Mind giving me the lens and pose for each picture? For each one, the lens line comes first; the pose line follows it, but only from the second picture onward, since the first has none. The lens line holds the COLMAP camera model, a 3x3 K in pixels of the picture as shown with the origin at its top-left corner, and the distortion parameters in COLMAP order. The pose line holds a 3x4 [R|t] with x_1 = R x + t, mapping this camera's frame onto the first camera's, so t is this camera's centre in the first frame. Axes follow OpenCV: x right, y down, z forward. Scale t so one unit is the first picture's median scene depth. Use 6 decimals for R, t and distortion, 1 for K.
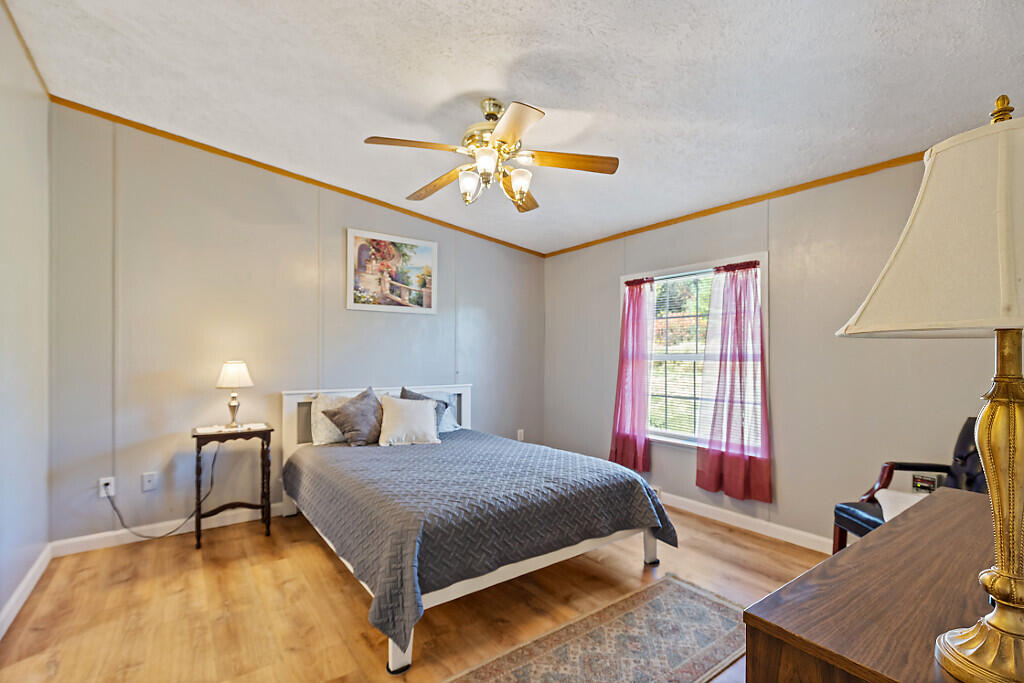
lens RADIAL K [[464.7, 0, 507.2], [0, 464.7, 351.1], [0, 0, 1]] dist [-0.000992, -0.000096]
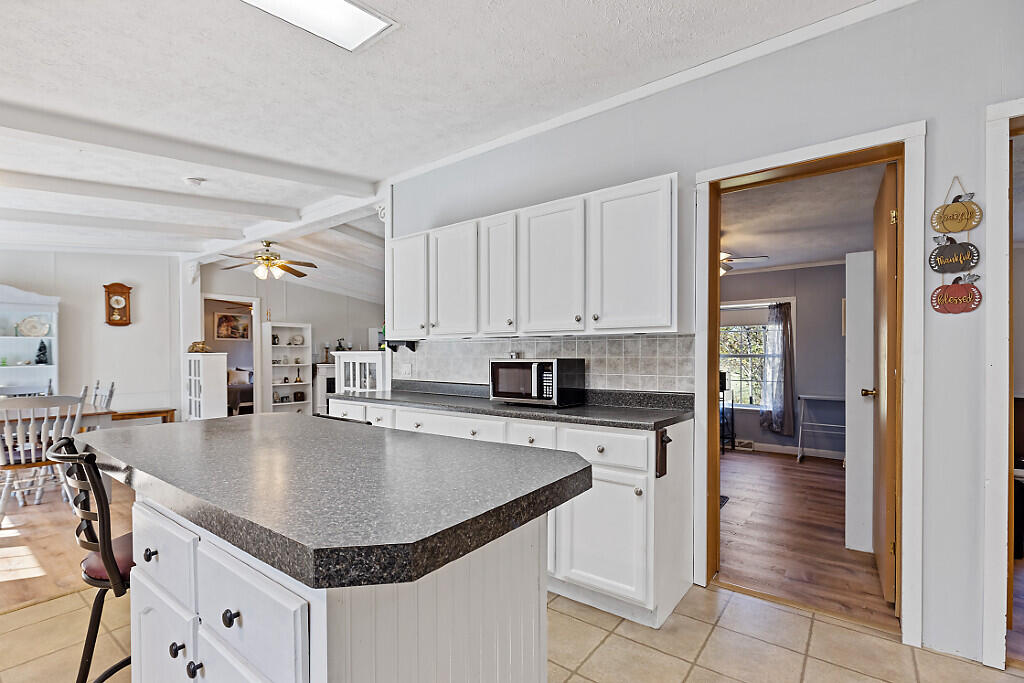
lens RADIAL K [[464.7, 0, 507.2], [0, 464.7, 351.1], [0, 0, 1]] dist [-0.000992, -0.000096]
pose [[0.954471, 0.002704, 0.298293, 0.529262], [0.000350, 0.999948, -0.010185, 0.009378], [-0.298305, 0.009825, 0.954420, -2.285732]]
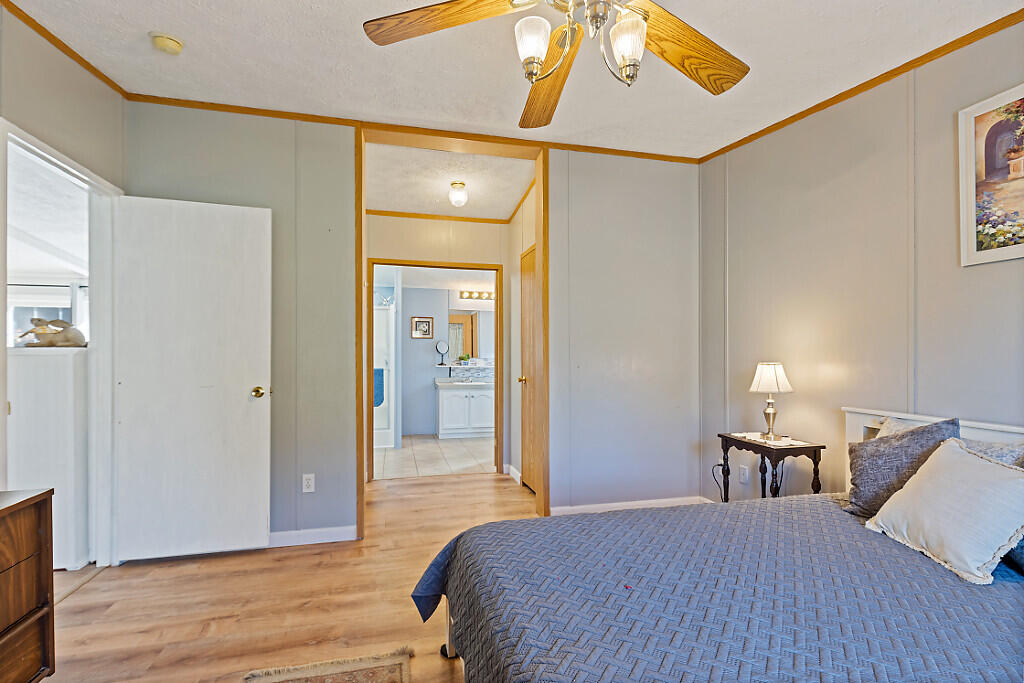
lens RADIAL K [[457.0, 0, 505.2], [0, 457.0, 353.6], [0, 0, 1]] dist [0.000656, 0.000258]
pose [[-0.369208, -0.004190, -0.929338, 0.315990], [0.005778, 0.999960, -0.006804, 0.007563], [0.929329, -0.007881, -0.369169, 0.706867]]
